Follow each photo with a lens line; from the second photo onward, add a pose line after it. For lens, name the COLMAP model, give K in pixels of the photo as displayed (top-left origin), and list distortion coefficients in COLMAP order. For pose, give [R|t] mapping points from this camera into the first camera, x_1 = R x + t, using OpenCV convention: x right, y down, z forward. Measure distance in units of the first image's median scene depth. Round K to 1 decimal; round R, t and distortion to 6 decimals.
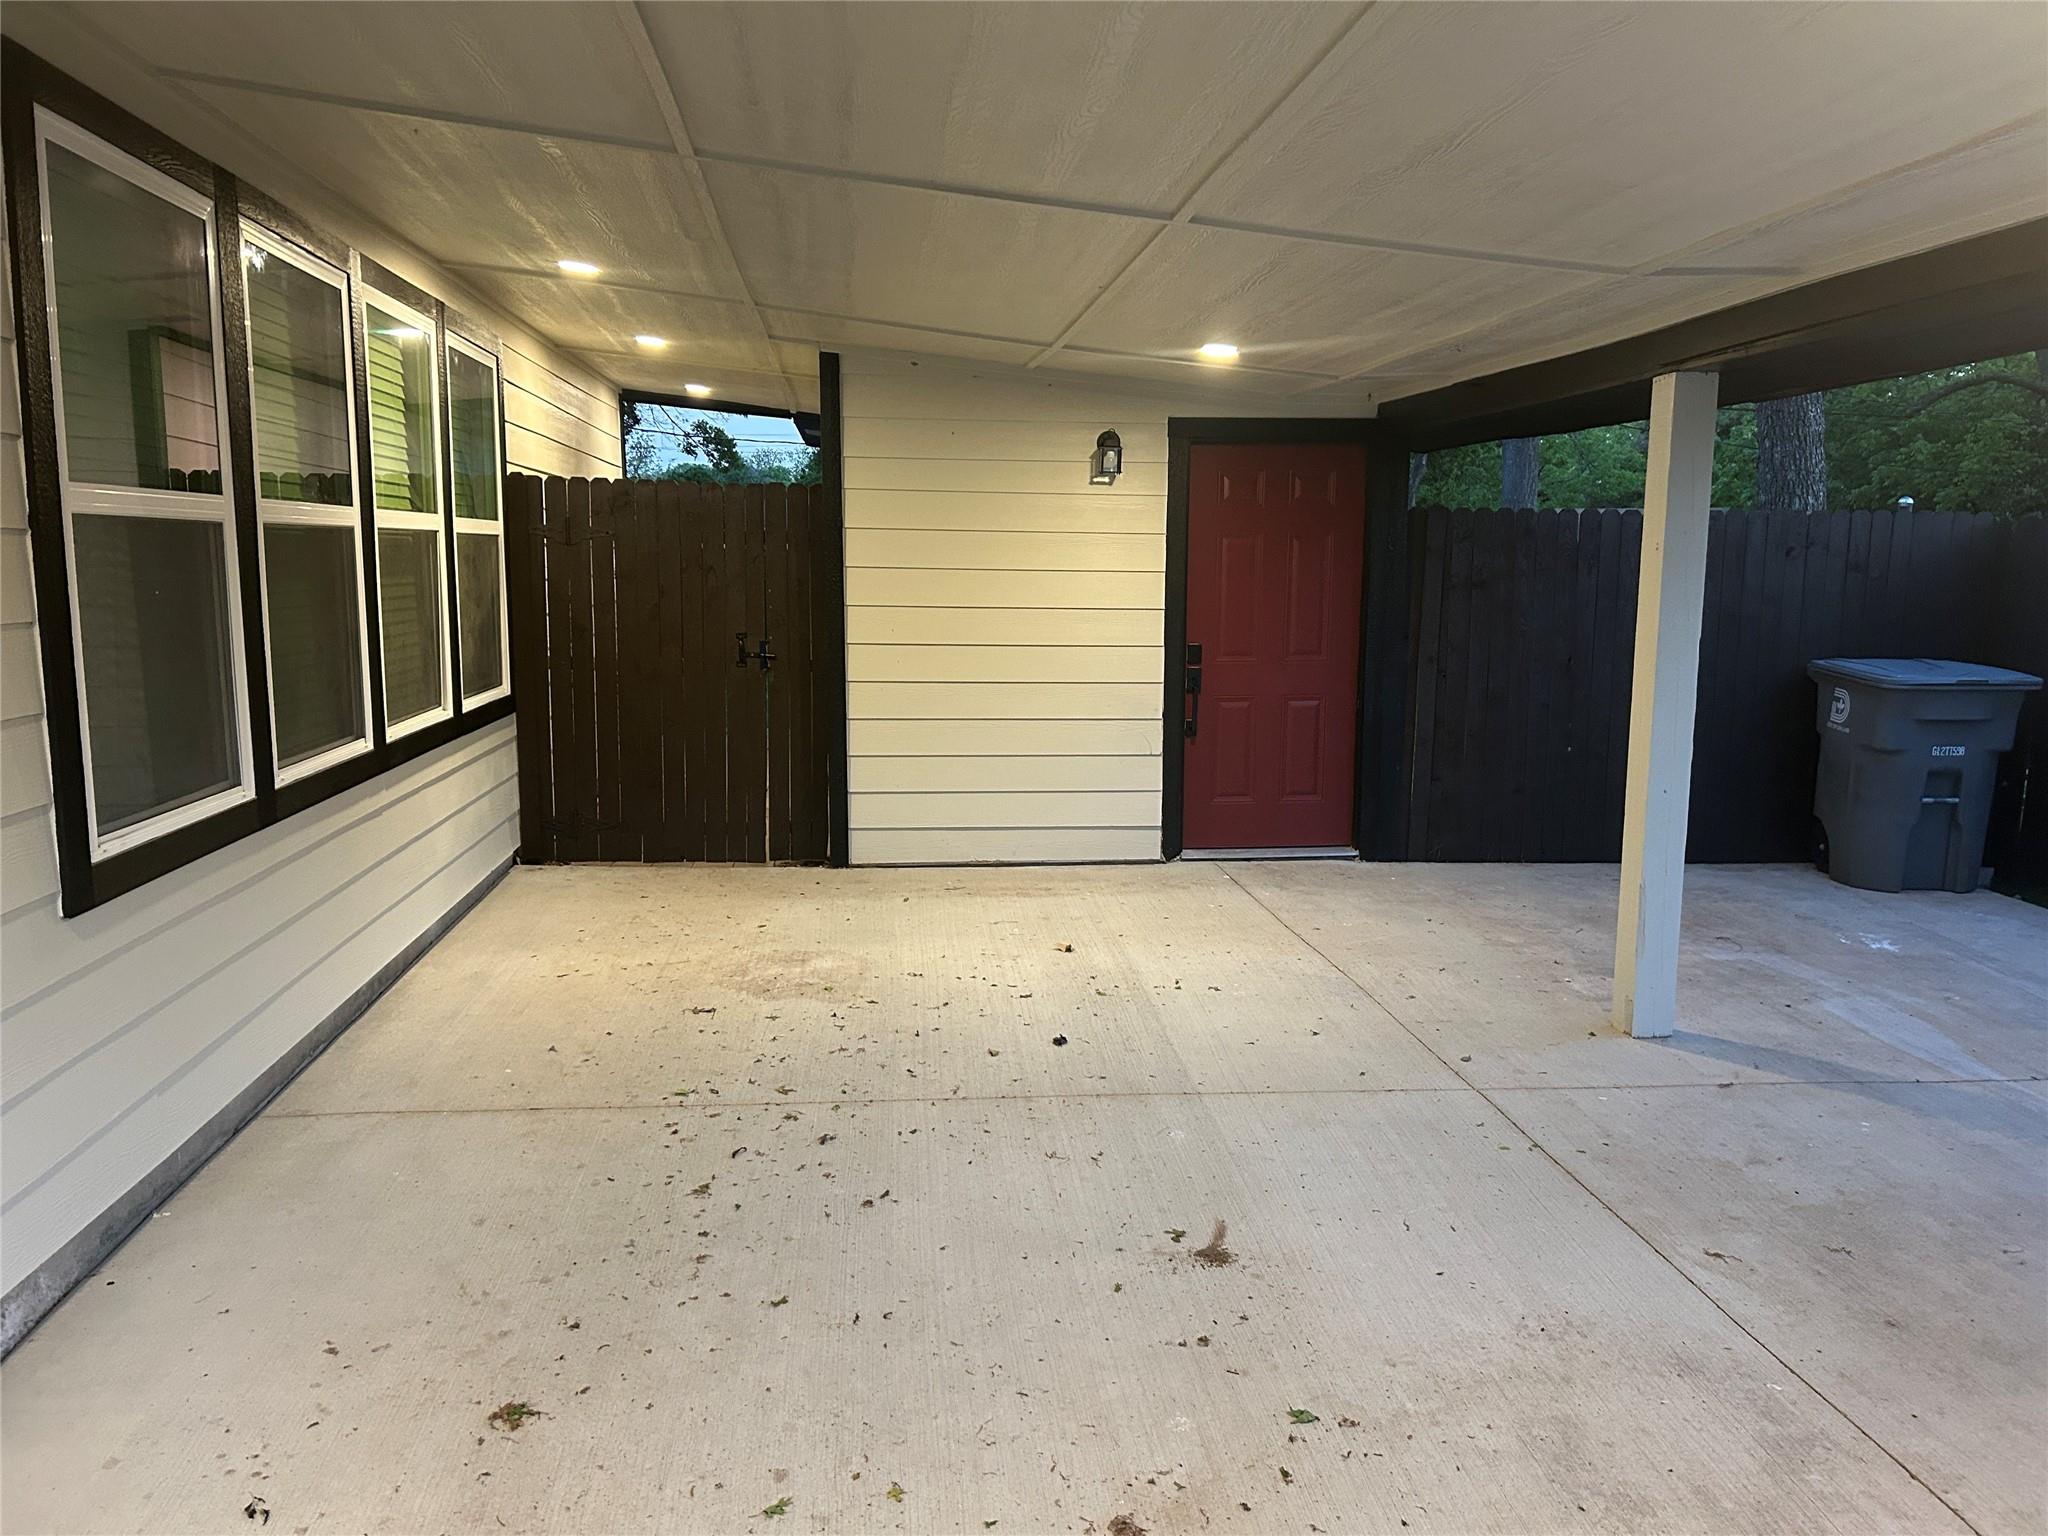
lens RADIAL K [[1533.3, 0, 1041.2], [0, 1533.3, 774.3], [0, 0, 1]] dist [0.051702, -0.039395]
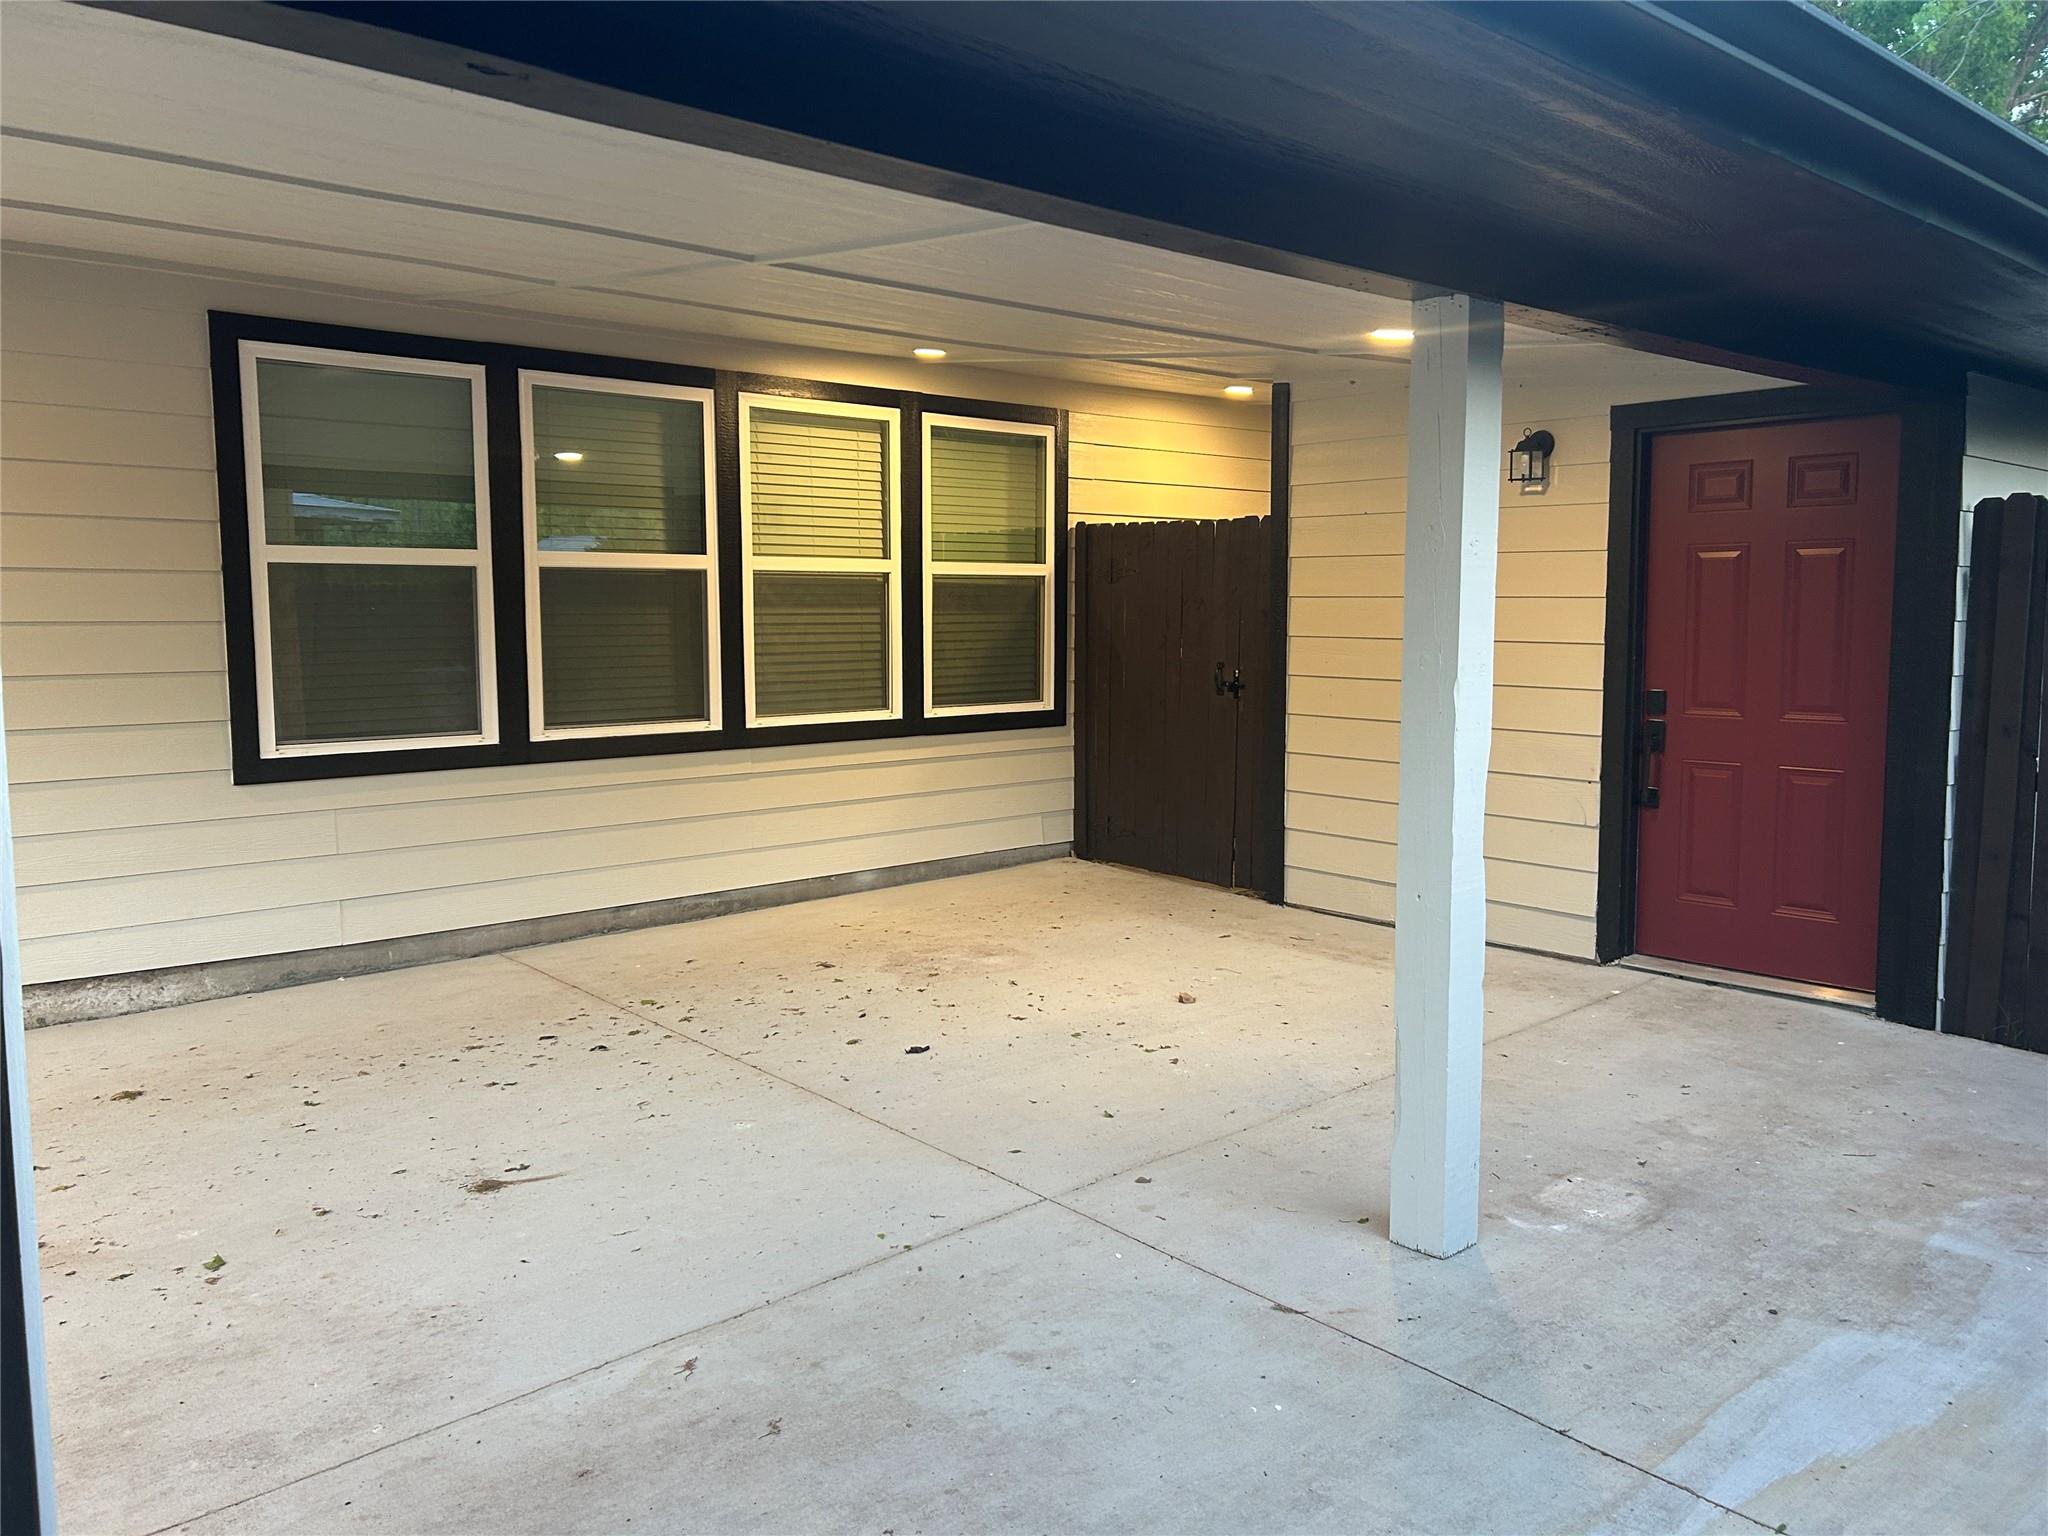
lens RADIAL K [[1534.4, 0, 1012.1], [0, 1534.4, 759.3], [0, 0, 1]] dist [0.064545, -0.068322]
pose [[0.565227, 0.073490, -0.821655, 0.792197], [-0.109673, 0.993877, 0.013449, -0.035364], [0.817612, 0.082512, 0.569826, 0.411029]]
